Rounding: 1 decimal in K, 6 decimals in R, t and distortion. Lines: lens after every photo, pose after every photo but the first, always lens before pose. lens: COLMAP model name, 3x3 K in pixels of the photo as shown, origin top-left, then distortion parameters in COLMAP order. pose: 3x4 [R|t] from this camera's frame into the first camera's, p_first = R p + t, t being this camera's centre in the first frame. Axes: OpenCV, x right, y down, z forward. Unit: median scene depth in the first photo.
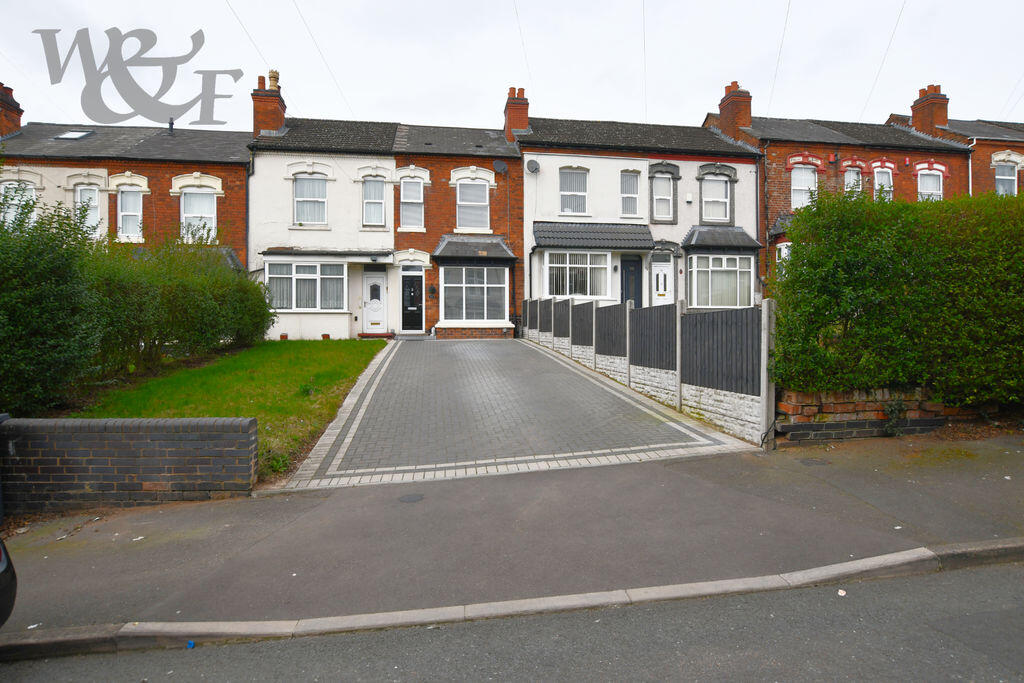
lens RADIAL K [[549.0, 0, 508.1], [0, 549.0, 340.7], [0, 0, 1]] dist [-0.017252, 0.002211]
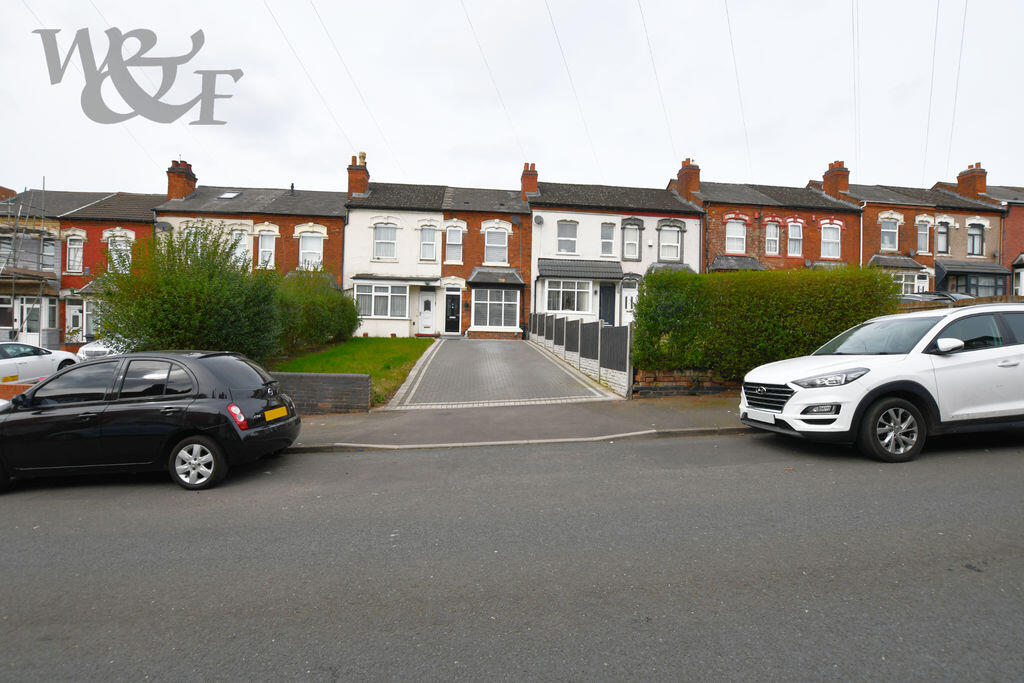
lens RADIAL K [[452.0, 0, 511.5], [0, 452.0, 339.5], [0, 0, 1]] dist [-0.025989, -0.000473]
pose [[0.998580, 0.025130, -0.046965, 0.041136], [-0.025368, 0.999668, -0.004479, 0.001234], [0.046836, 0.005664, 0.998887, -0.196127]]
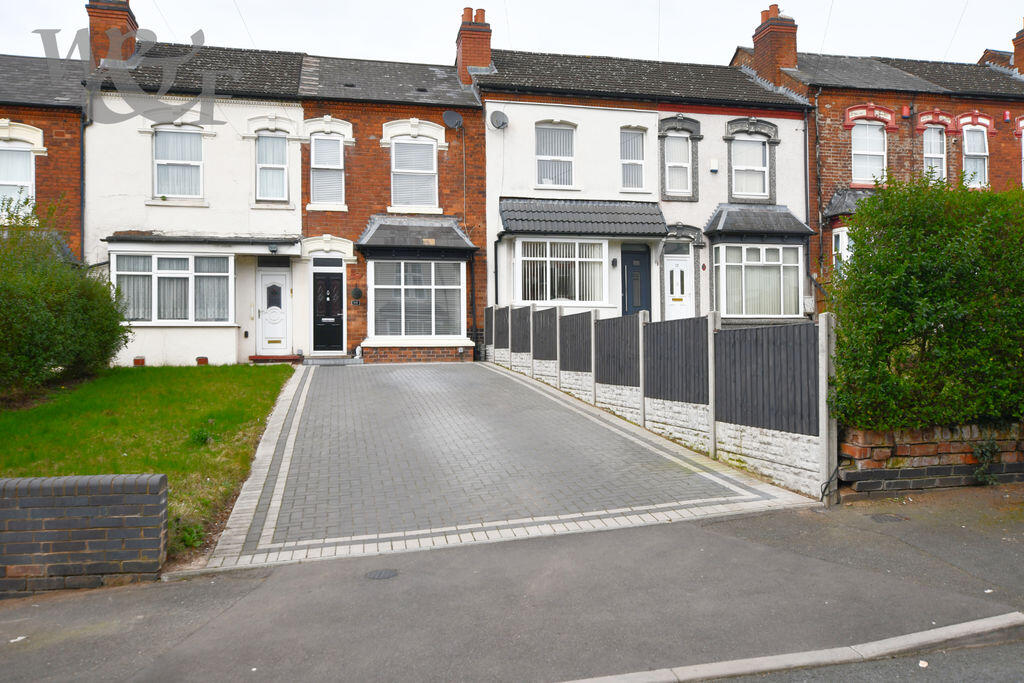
lens RADIAL K [[804.3, 0, 508.1], [0, 804.3, 341.1], [0, 0, 1]] dist [0.011190, 0.015902]
pose [[0.997345, -0.005050, 0.072650, -0.021966], [0.007019, 0.999614, -0.026880, -0.002264], [-0.072486, 0.027318, 0.996995, -0.041014]]
